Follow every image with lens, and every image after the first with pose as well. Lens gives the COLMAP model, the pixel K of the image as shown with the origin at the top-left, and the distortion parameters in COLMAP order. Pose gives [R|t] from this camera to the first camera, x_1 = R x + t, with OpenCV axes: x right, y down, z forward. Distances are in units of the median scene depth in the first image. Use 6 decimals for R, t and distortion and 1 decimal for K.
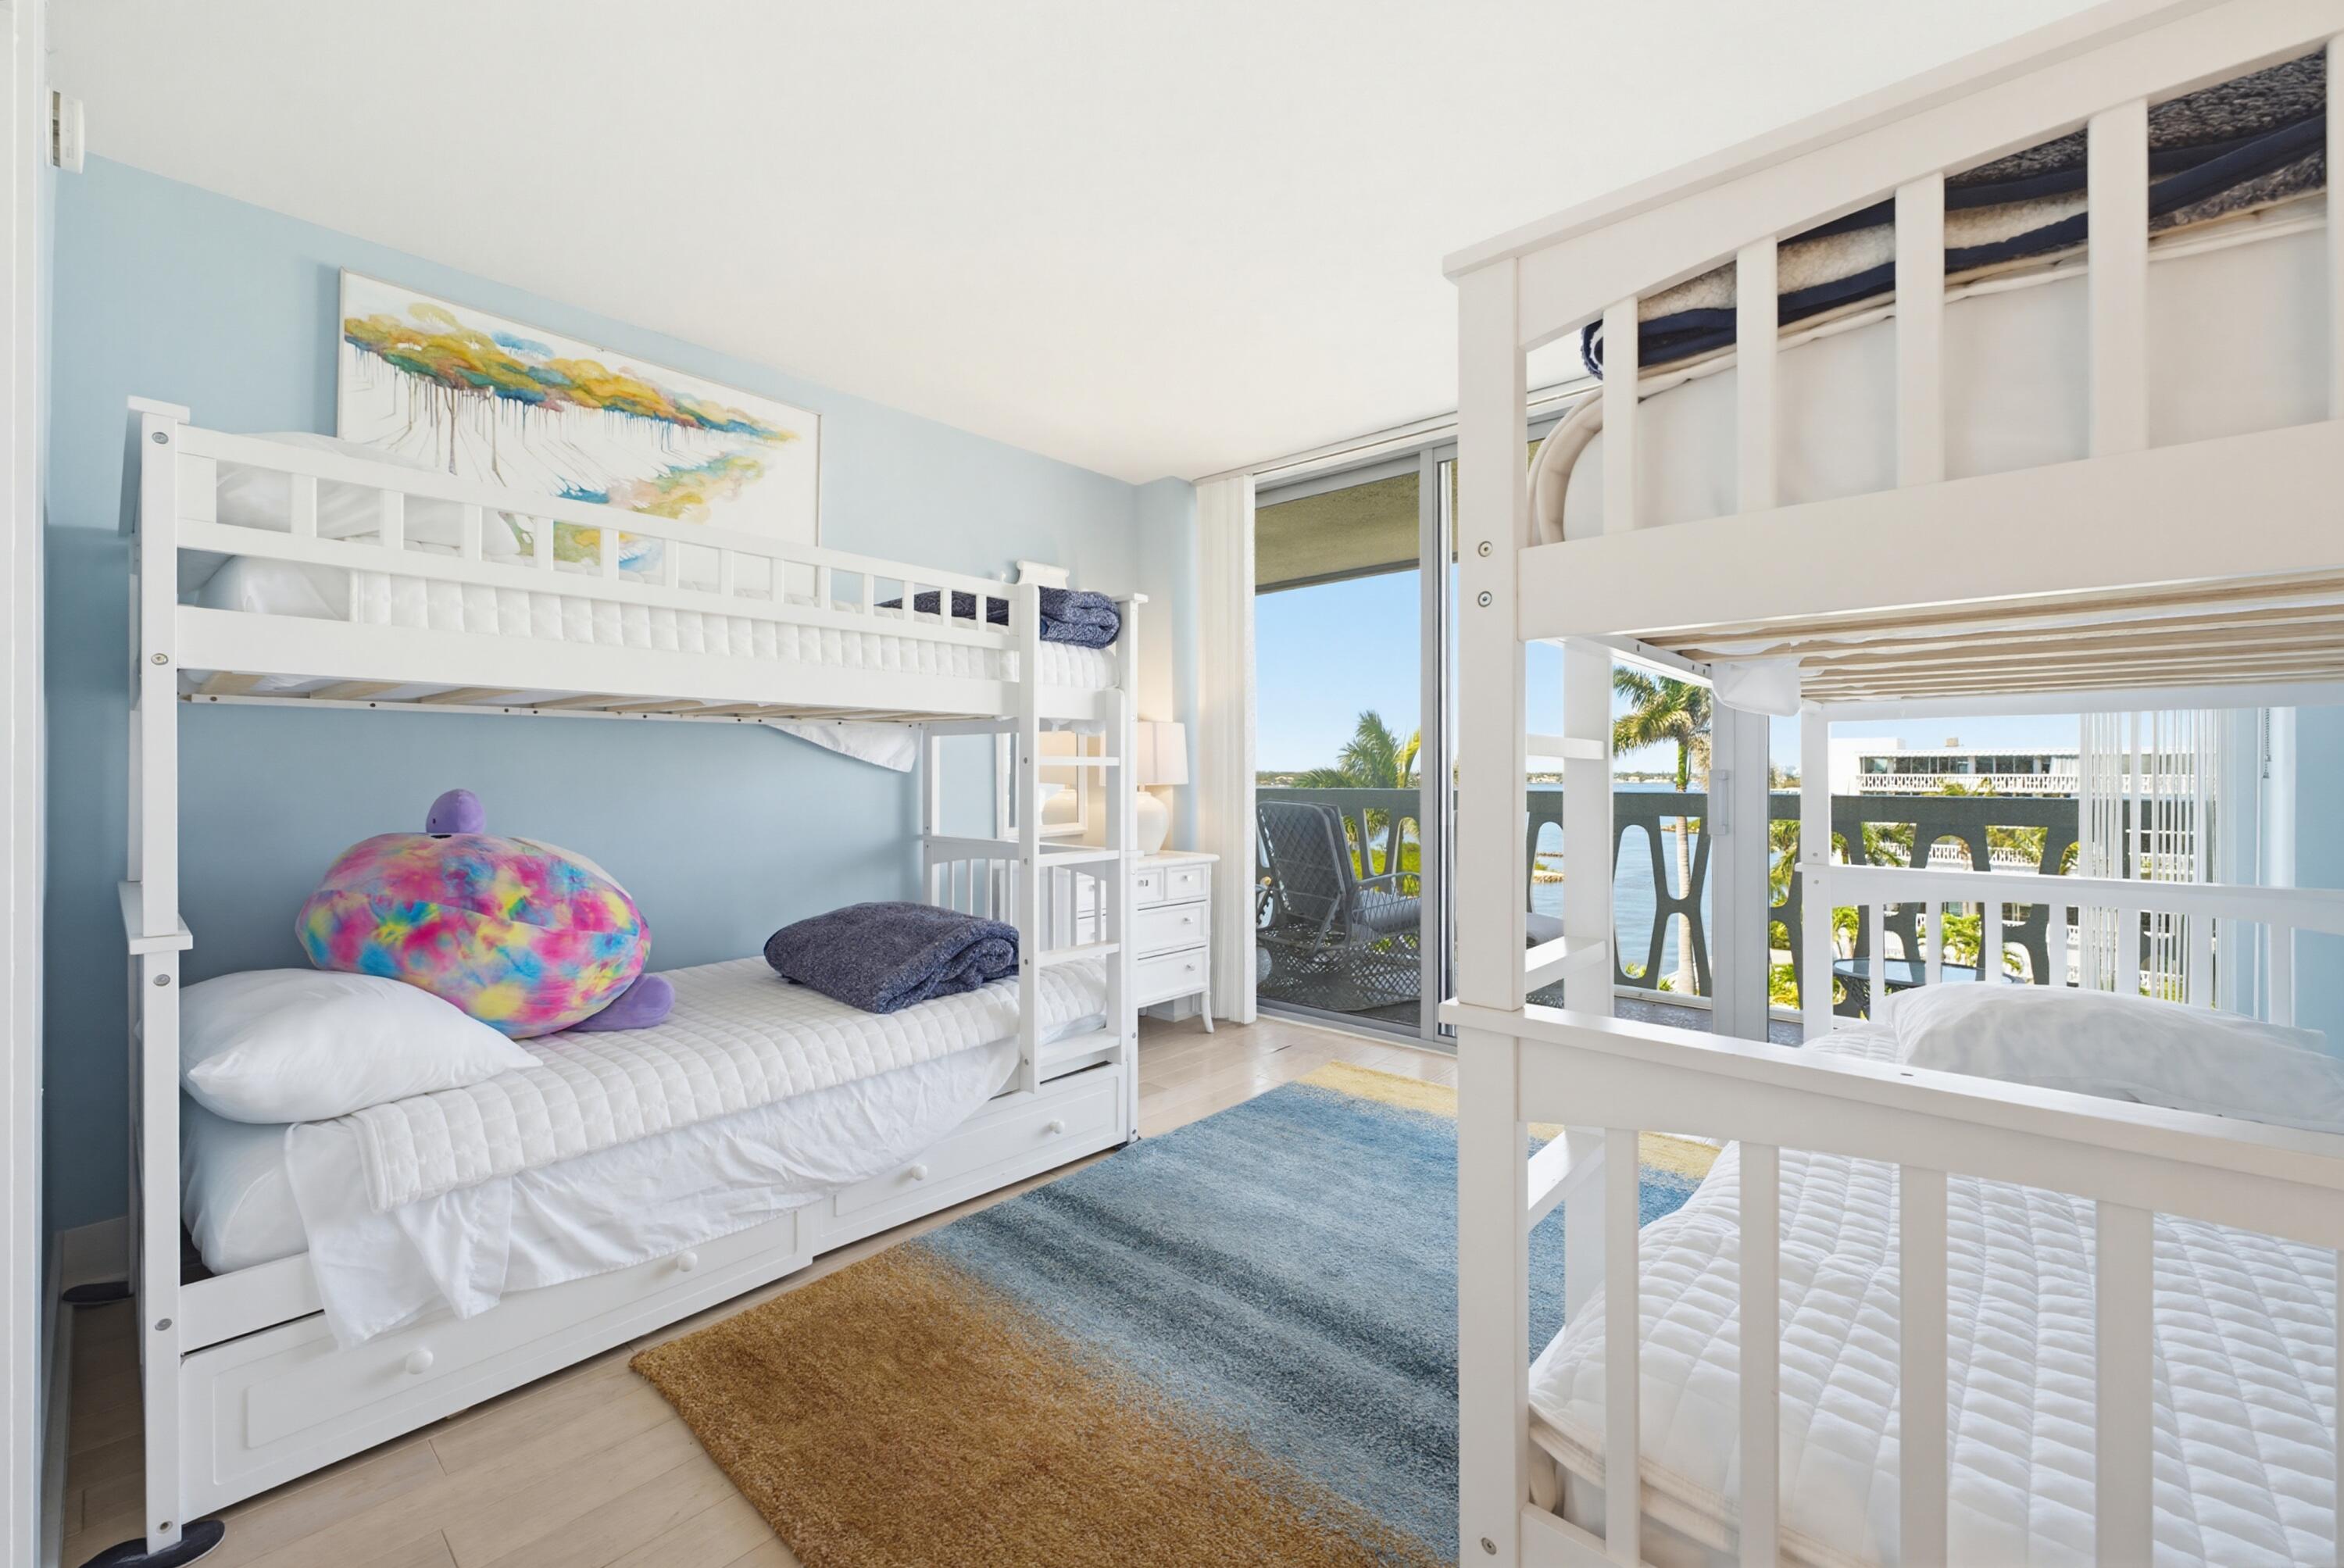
lens RADIAL K [[948.6, 0, 1190.3], [0, 948.6, 776.0], [0, 0, 1]] dist [-0.000354, -0.000009]
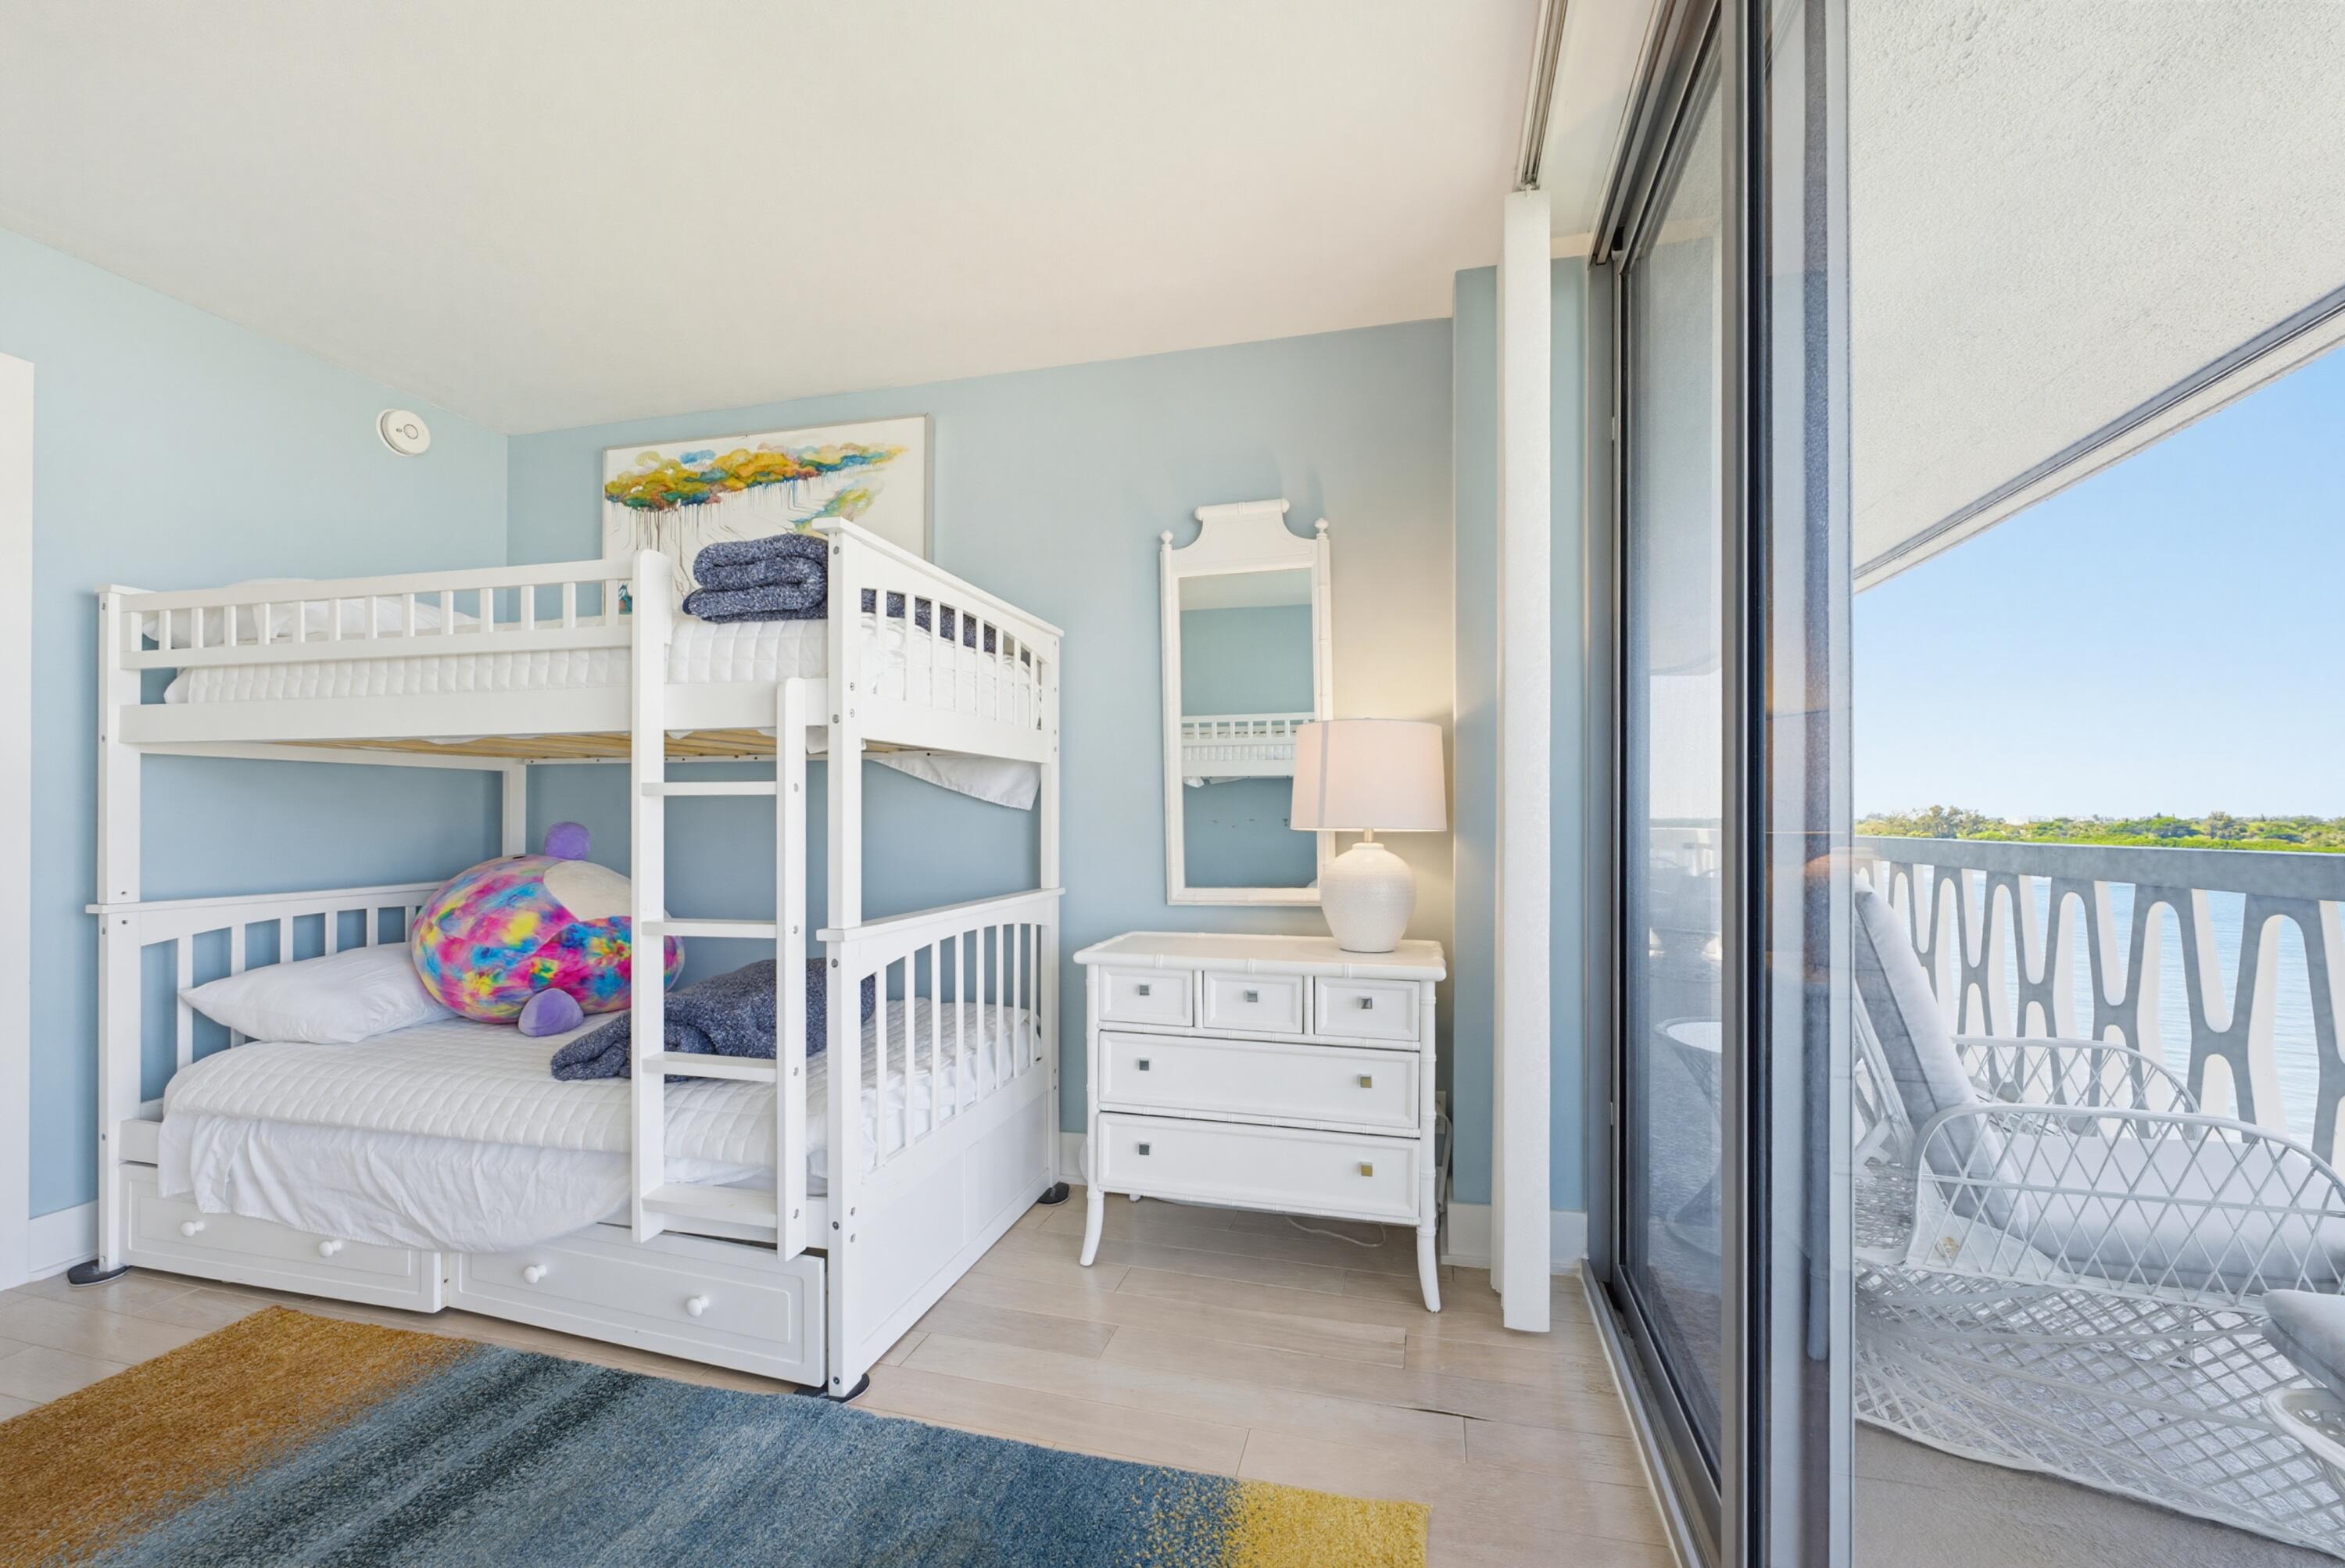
lens RADIAL K [[953.0, 0, 1184.4], [0, 953.0, 815.6], [0, 0, 1]] dist [-0.000815, -0.000061]
pose [[0.454654, 0.001014, -0.890667, 0.631279], [-0.006171, 0.999979, -0.002012, 0.002041], [0.890647, 0.006411, 0.454651, 0.956451]]
